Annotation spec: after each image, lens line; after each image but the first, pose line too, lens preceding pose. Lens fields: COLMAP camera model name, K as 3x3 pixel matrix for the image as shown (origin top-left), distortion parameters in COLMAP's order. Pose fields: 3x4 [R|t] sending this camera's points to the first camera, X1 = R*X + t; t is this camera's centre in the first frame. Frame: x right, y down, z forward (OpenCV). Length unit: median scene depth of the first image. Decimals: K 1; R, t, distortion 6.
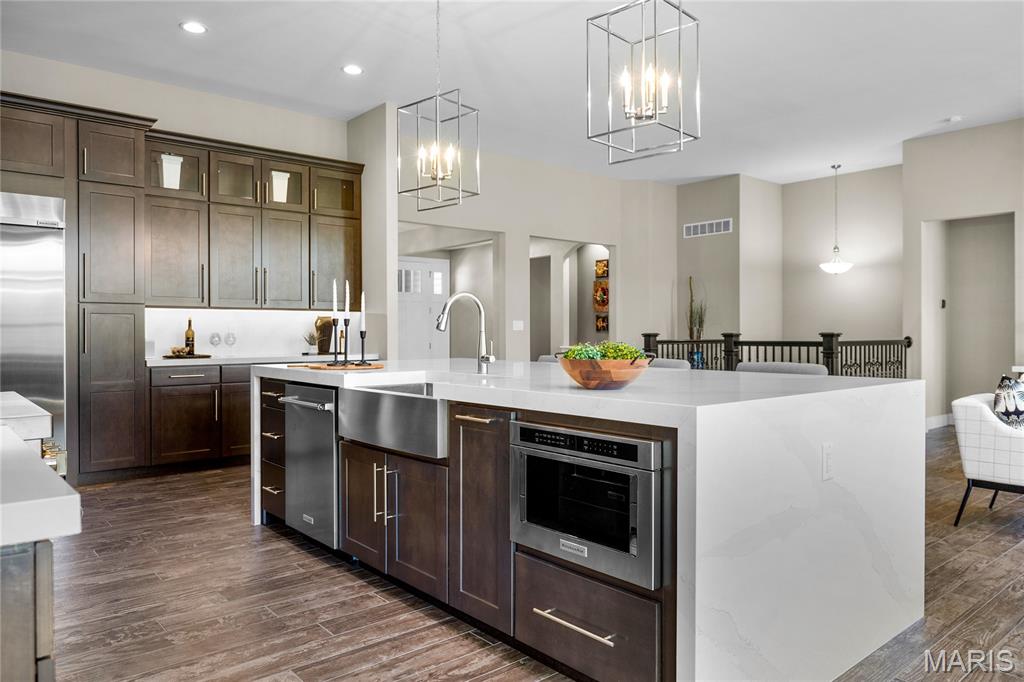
lens RADIAL K [[694.9, 0, 516.6], [0, 694.9, 337.6], [0, 0, 1]] dist [-0.002861, -0.001738]
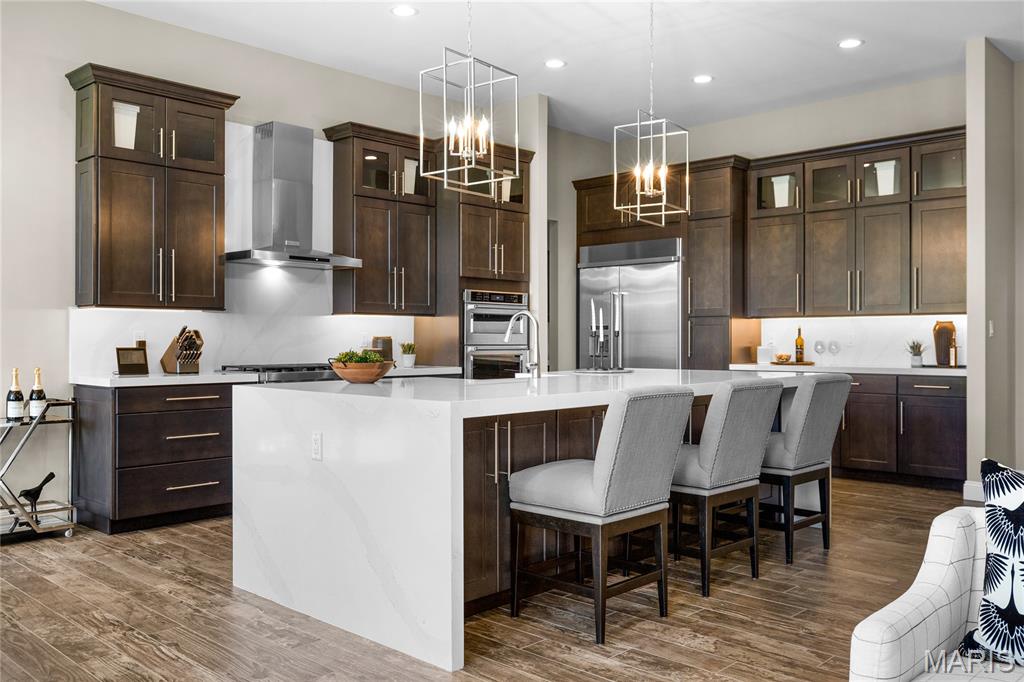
lens RADIAL K [[860.1, 0, 517.4], [0, 860.1, 338.8], [0, 0, 1]] dist [-0.002664, 0.001744]
pose [[0.103864, 0.001966, -0.994590, 0.822652], [-0.005843, 0.999982, 0.001366, -0.009698], [0.994574, 0.005669, 0.103873, 0.476727]]
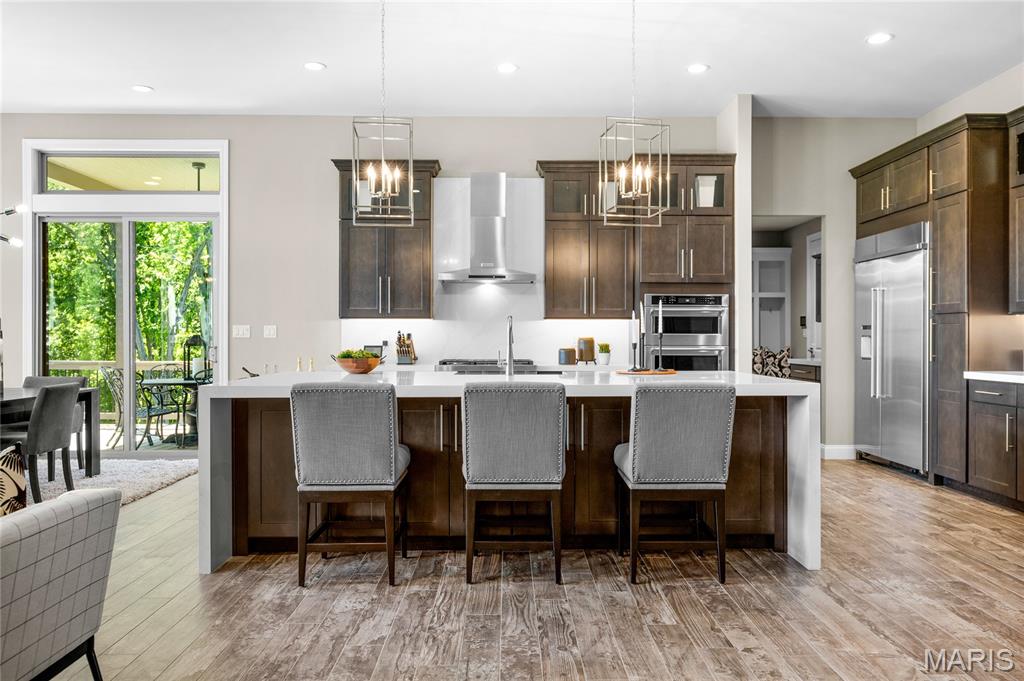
lens RADIAL K [[763.9, 0, 515.7], [0, 763.9, 336.4], [0, 0, 1]] dist [0.006409, -0.002811]
pose [[-0.638039, 0.003778, -0.769995, 0.635124], [-0.002326, 0.999974, 0.006834, -0.020149], [0.770000, 0.006151, -0.638014, 1.144090]]
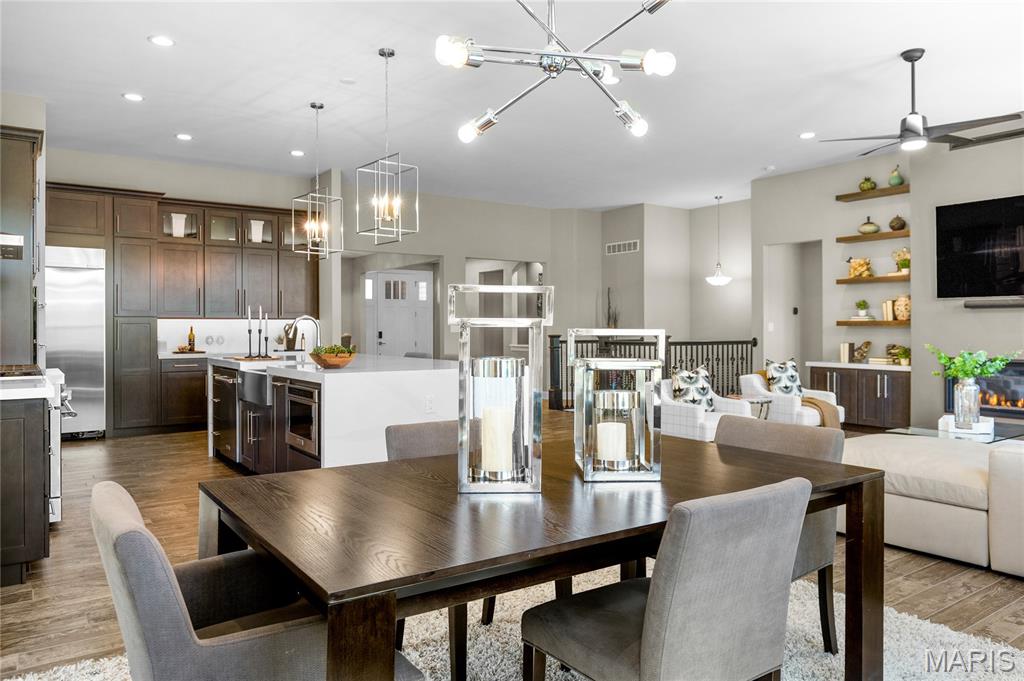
lens RADIAL K [[701.4, 0, 512.7], [0, 701.4, 331.0], [0, 0, 1]] dist [-0.001316, -0.003546]
pose [[0.995441, -0.000112, -0.095374, 0.353299], [-0.000352, 0.999988, -0.004848, -0.010512], [0.095374, 0.004859, 0.995430, -0.408595]]
